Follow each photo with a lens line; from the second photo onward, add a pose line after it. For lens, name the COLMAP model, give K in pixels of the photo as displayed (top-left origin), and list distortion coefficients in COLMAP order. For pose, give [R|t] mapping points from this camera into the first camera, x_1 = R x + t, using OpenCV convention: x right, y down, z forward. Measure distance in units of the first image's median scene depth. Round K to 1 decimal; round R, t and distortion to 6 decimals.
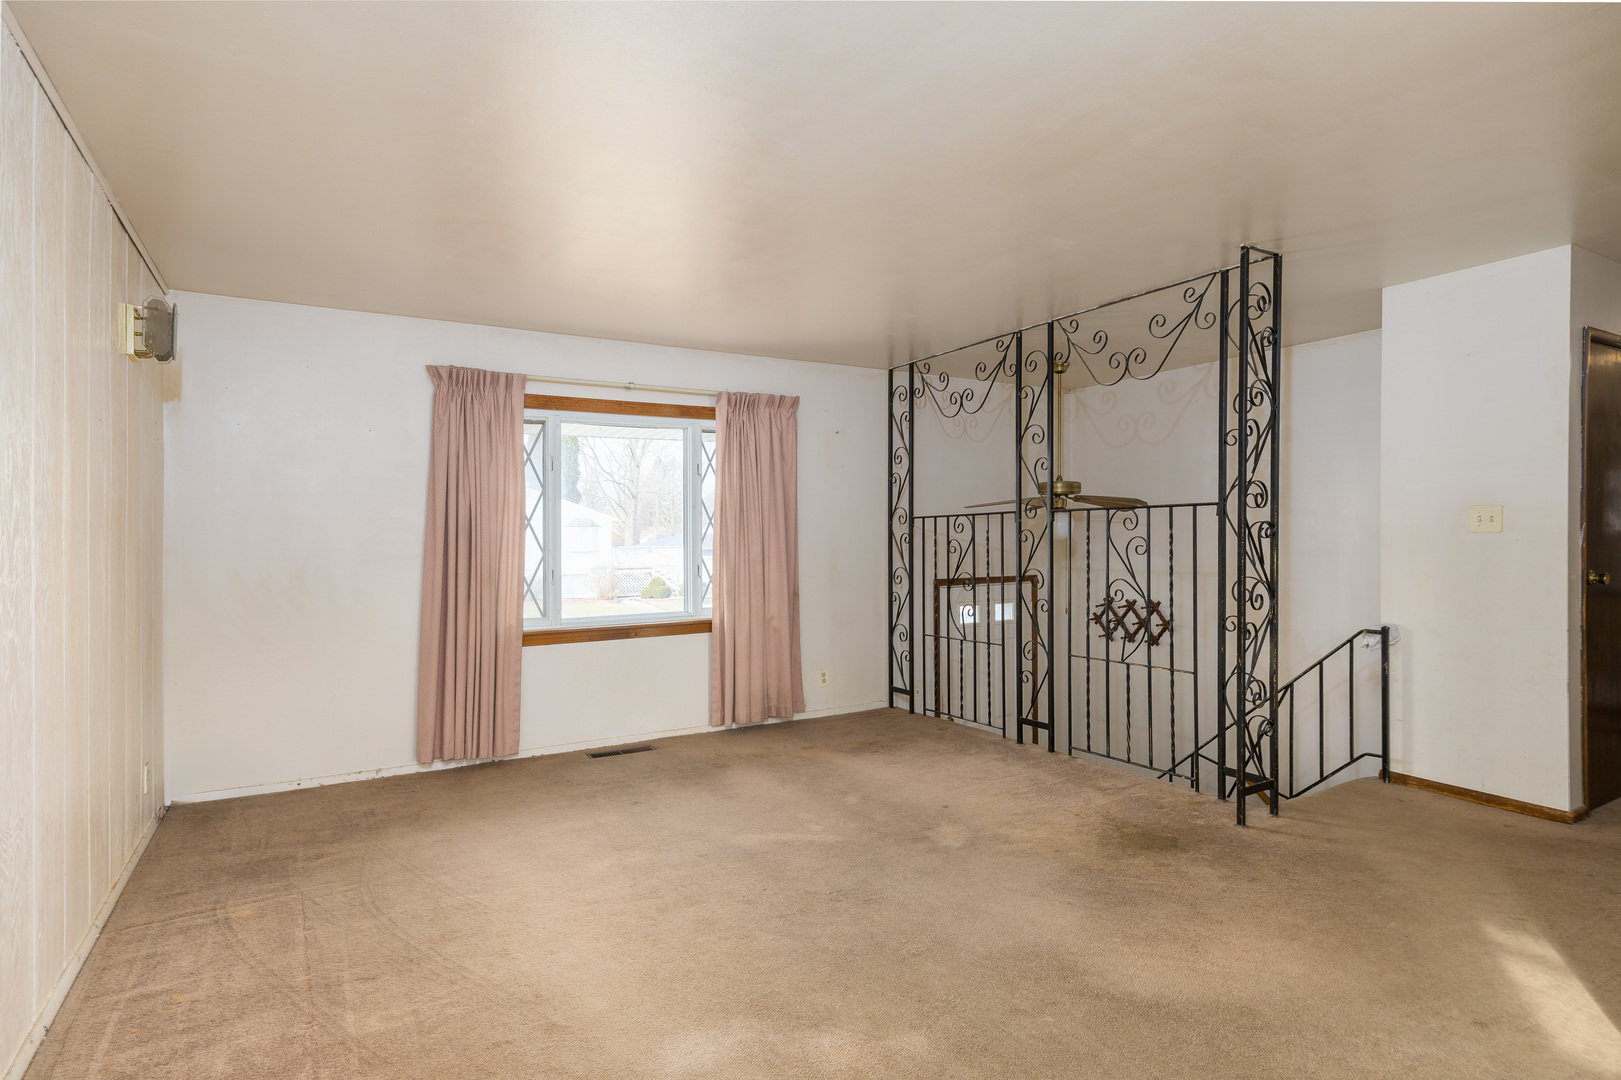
lens RADIAL K [[885.8, 0, 902.8], [0, 885.8, 510.2], [0, 0, 1]] dist [-0.003348, 0.003431]
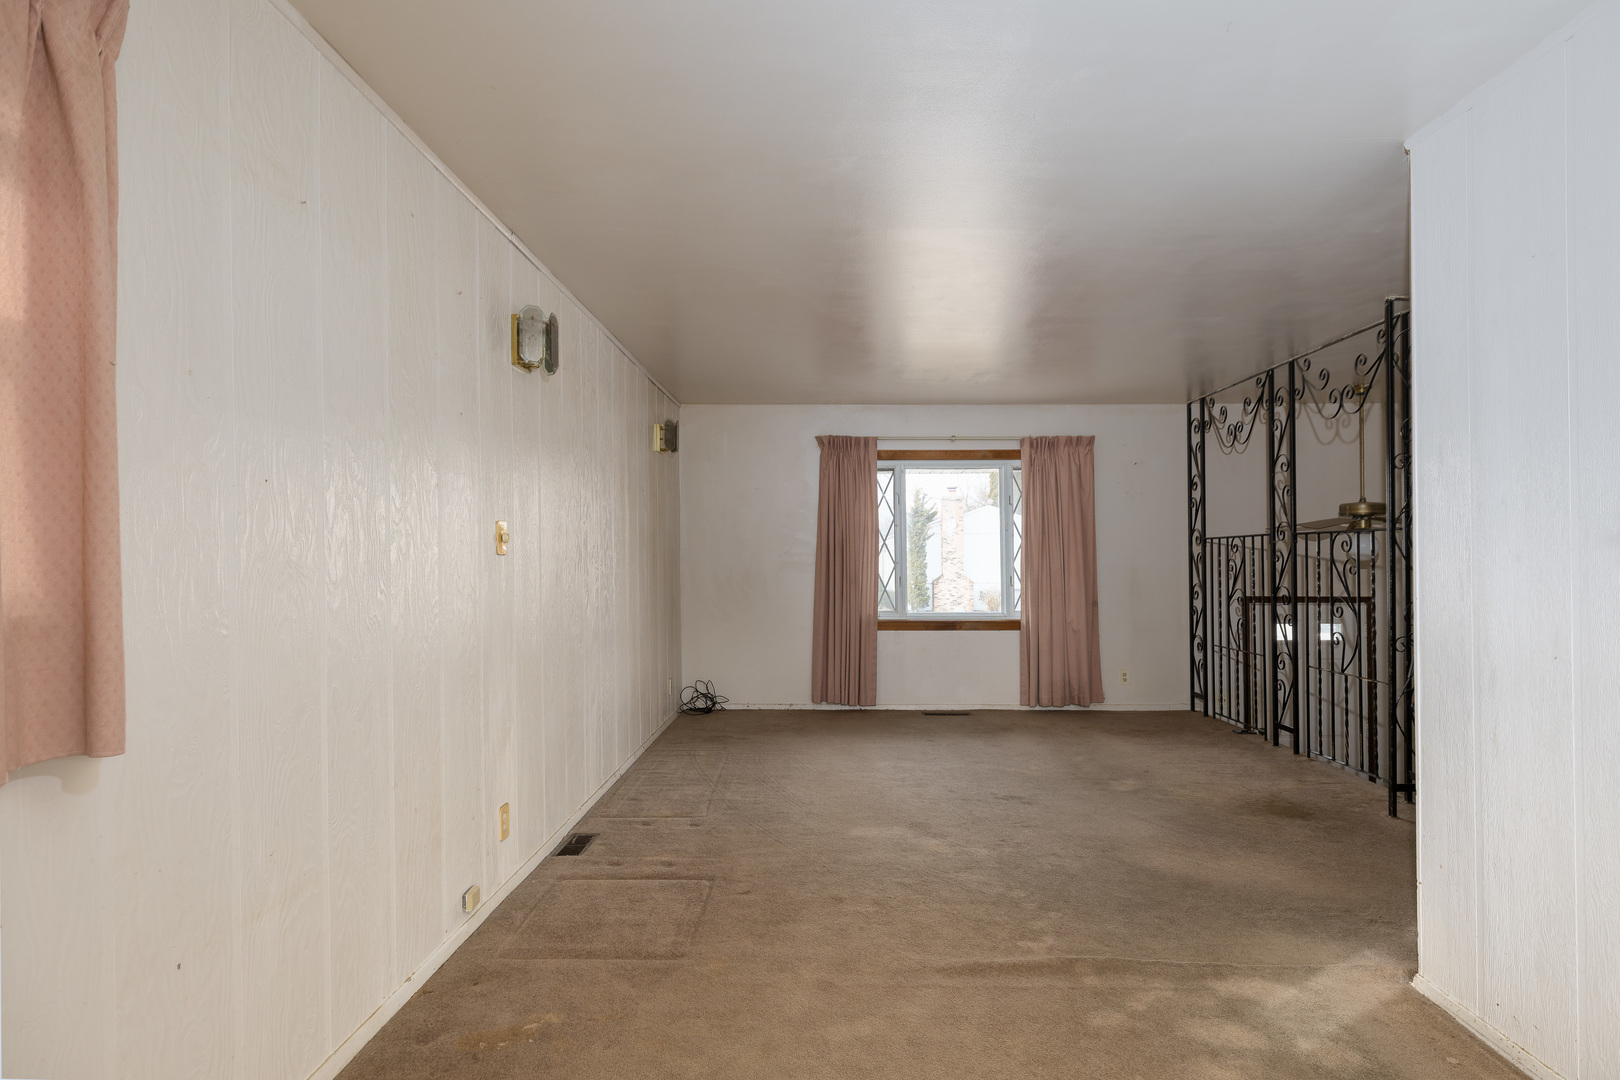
lens RADIAL K [[885.3, 0, 806.9], [0, 885.3, 546.6], [0, 0, 1]] dist [-0.003348, 0.003431]
pose [[0.828330, 0.007017, -0.560197, 0.270126], [0.006058, 0.999751, 0.021480, -0.009876], [0.560208, -0.021186, 0.828081, -0.230415]]
